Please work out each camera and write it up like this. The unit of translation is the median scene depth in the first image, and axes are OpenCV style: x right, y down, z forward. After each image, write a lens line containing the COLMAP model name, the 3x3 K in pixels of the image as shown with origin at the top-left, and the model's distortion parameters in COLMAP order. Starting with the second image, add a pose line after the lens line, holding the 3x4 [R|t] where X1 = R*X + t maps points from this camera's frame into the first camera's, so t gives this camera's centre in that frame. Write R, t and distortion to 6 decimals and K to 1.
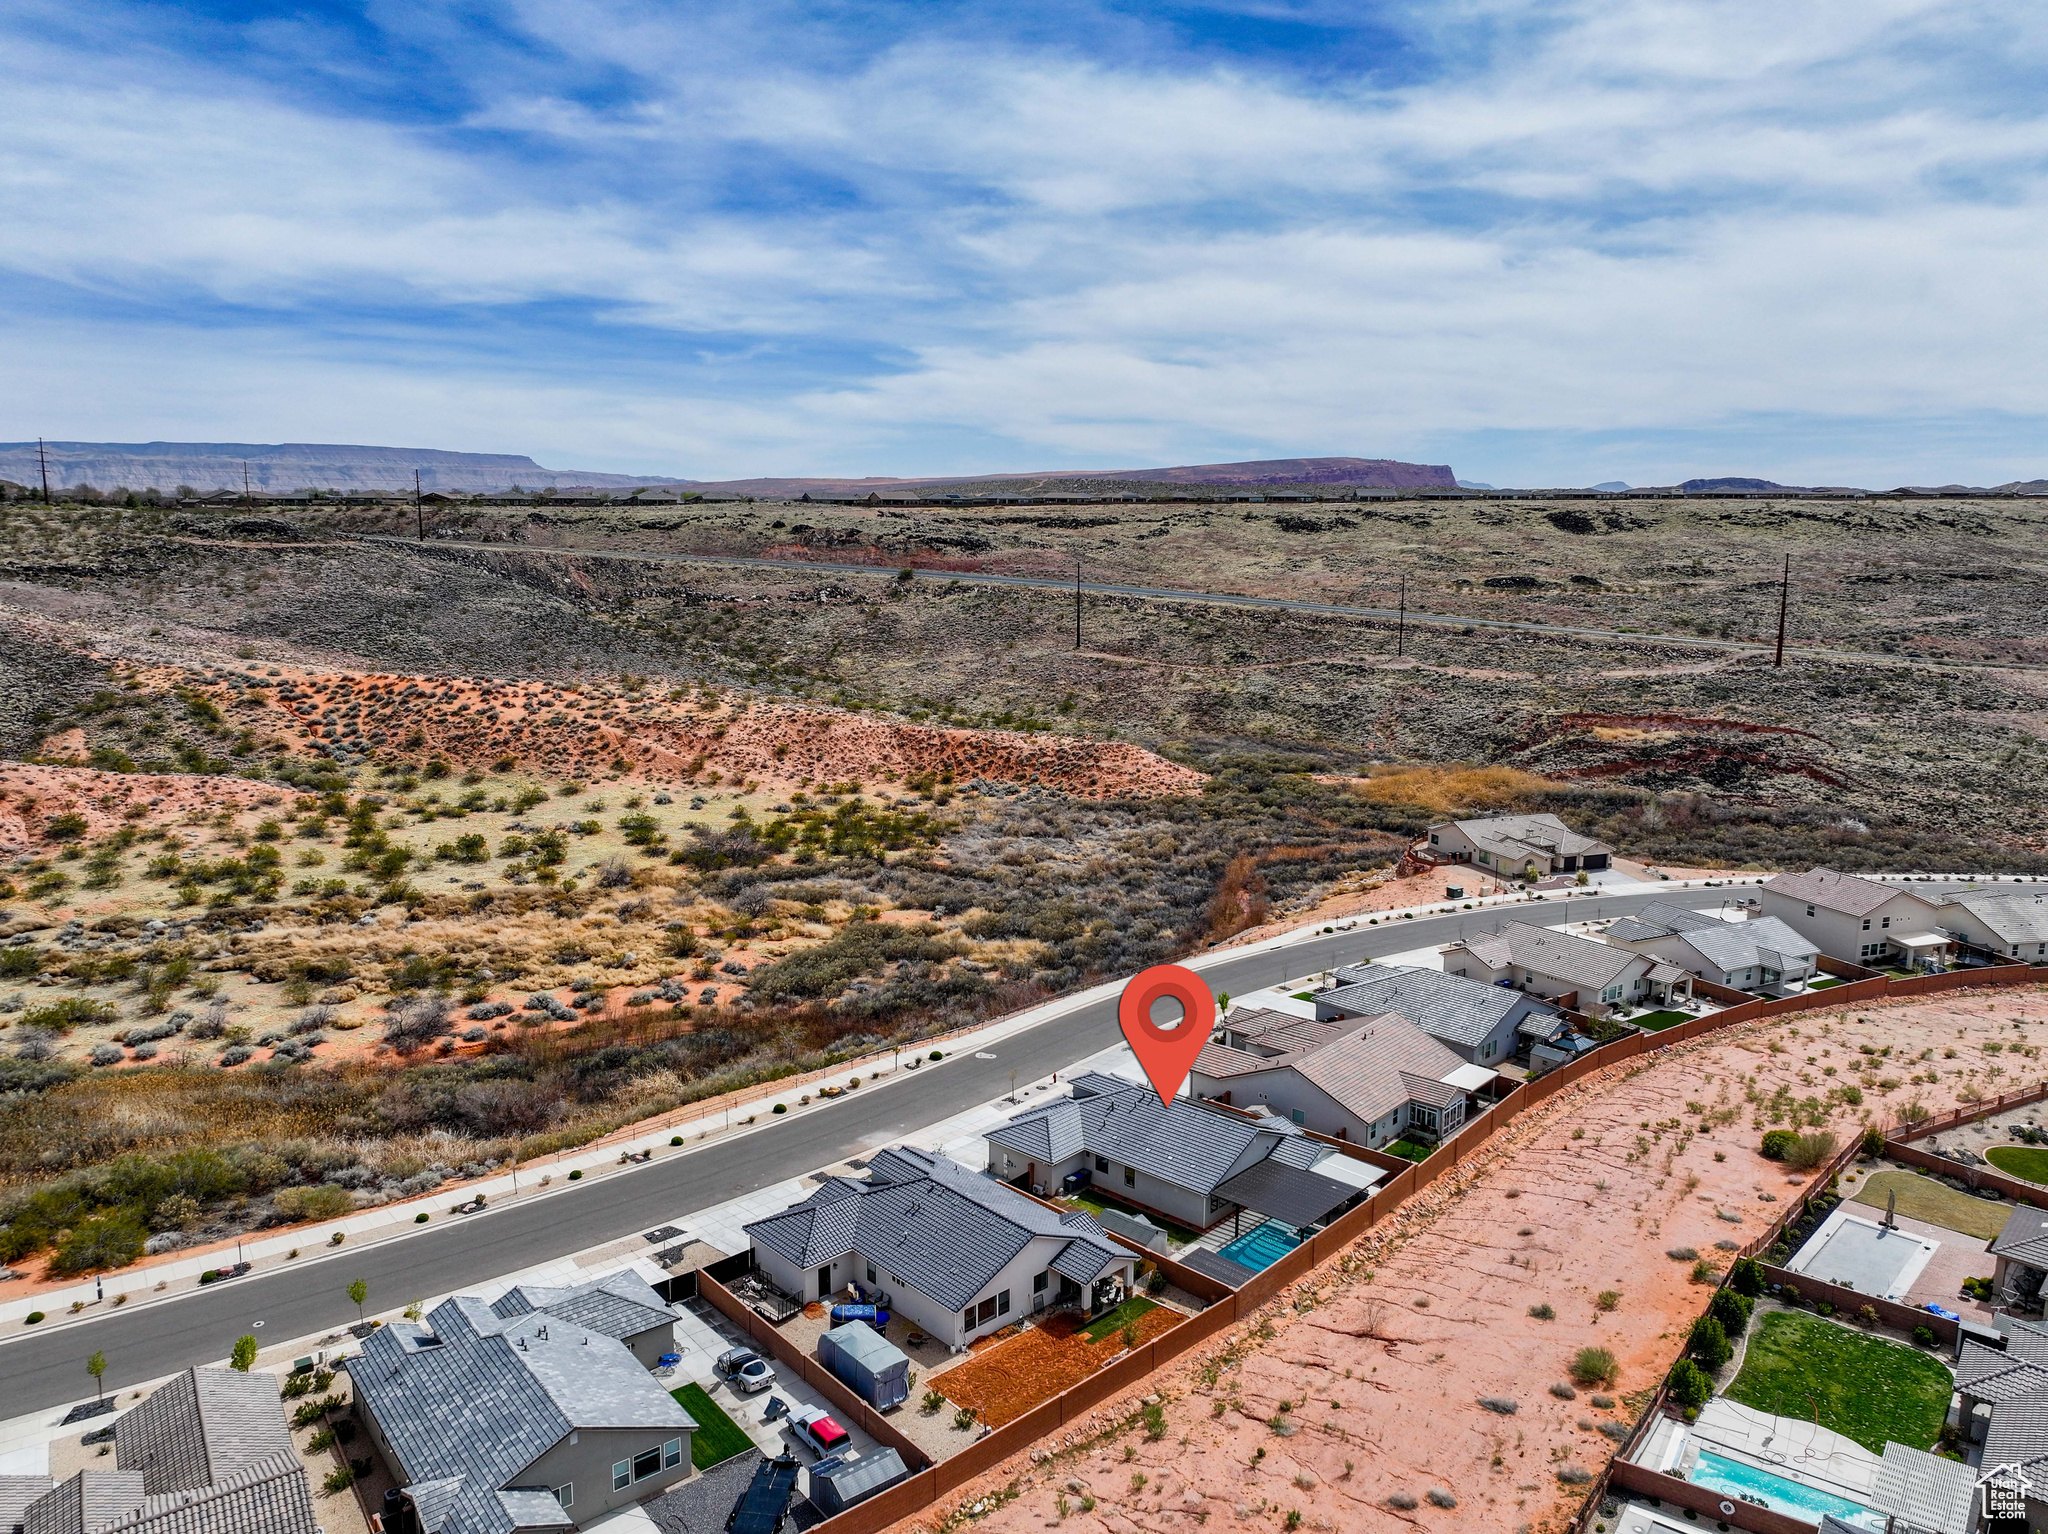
lens RADIAL K [[1448.9, 0, 1027.3], [0, 1448.9, 772.6], [0, 0, 1]] dist [0.002156, 0.008938]
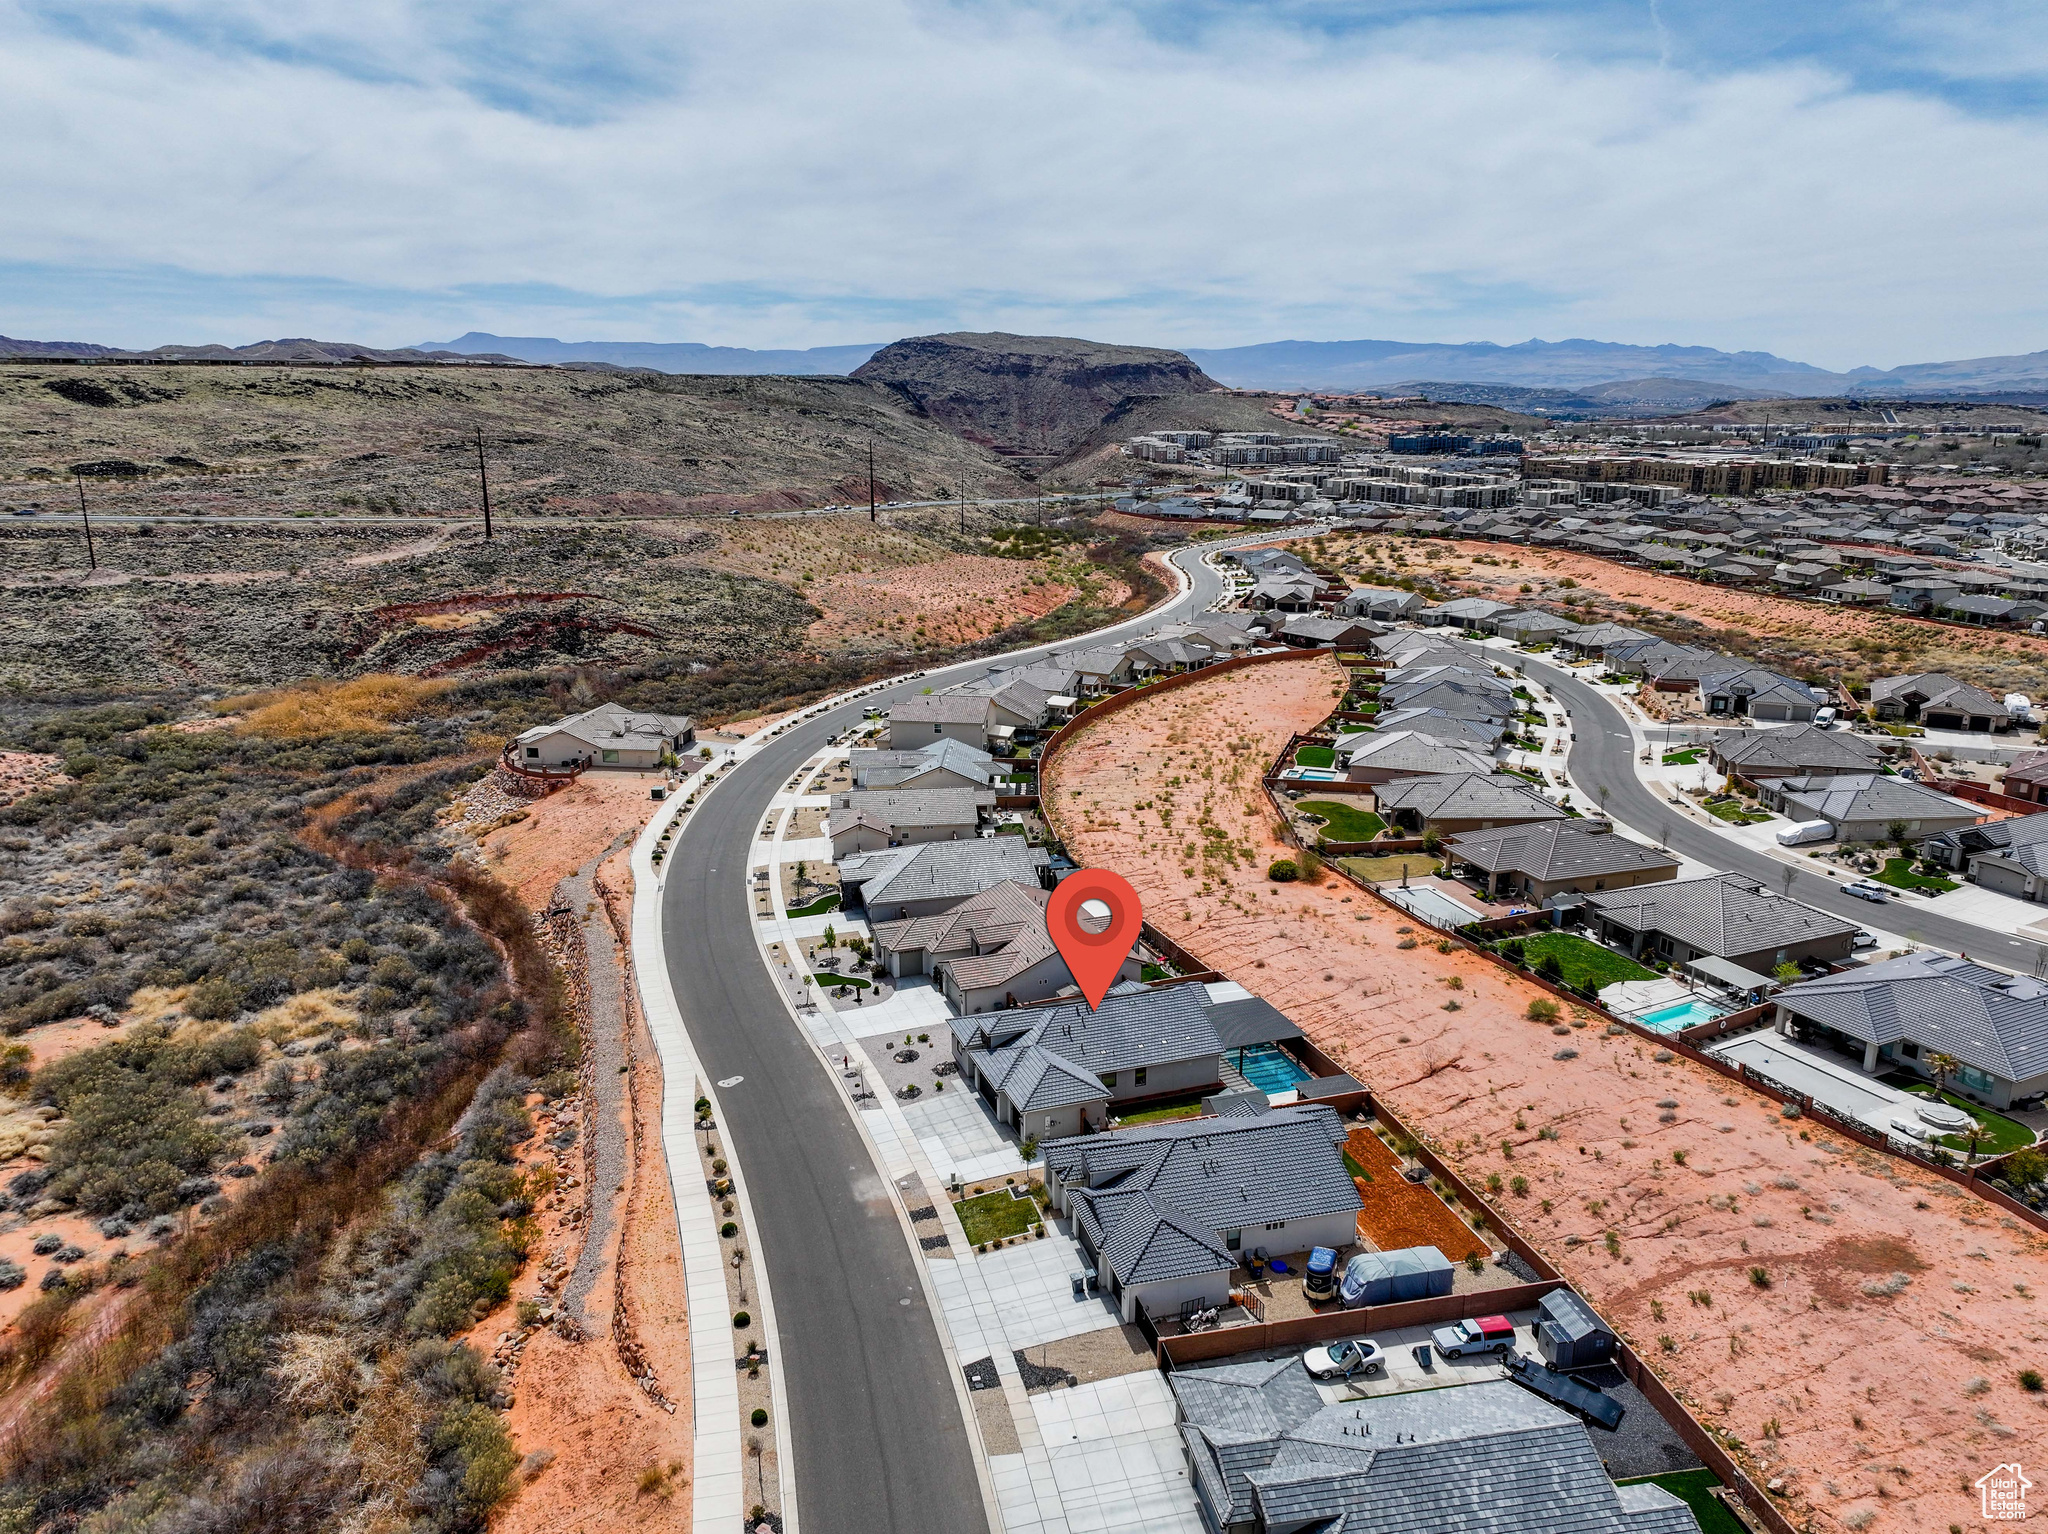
lens RADIAL K [[1448.9, 0, 1026.5], [0, 1448.9, 763.2], [0, 0, 1]] dist [0.002156, 0.008938]
pose [[0.461186, -0.230341, 0.856884, -0.297435], [0.153986, 0.971841, 0.178366, -0.051567], [-0.873840, 0.049689, 0.483668, 0.202724]]
